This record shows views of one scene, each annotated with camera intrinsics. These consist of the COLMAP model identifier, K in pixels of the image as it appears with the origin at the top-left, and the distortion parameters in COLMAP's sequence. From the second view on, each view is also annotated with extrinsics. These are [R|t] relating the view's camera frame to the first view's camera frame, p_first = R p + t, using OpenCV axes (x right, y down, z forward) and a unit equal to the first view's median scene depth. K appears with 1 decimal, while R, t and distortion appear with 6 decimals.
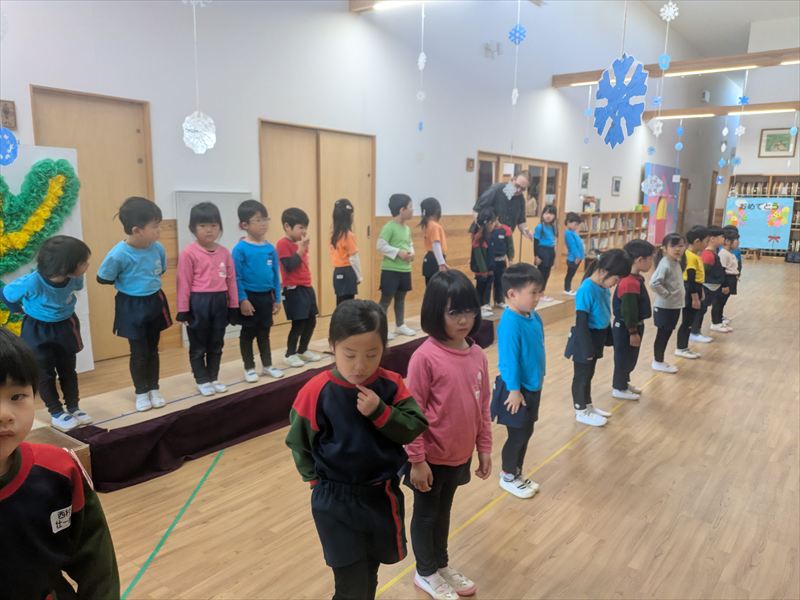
lens RADIAL K [[602.7, 0, 400.0], [0, 602.7, 300.0], [0, 0, 1]] dist [0.047305, -0.053400]
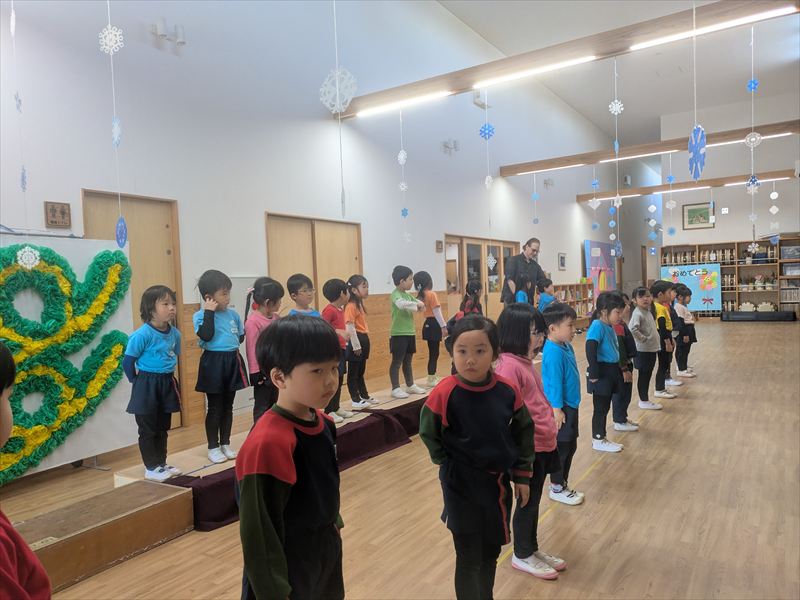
lens RADIAL K [[579.9, 0, 400.0], [0, 579.9, 300.0], [0, 0, 1]] dist [0.049800, -0.035287]
pose [[0.995779, -0.058881, 0.070403, -0.091307], [0.068115, 0.988239, -0.136909, 0.034082], [-0.061513, 0.141126, 0.988079, -0.072225]]
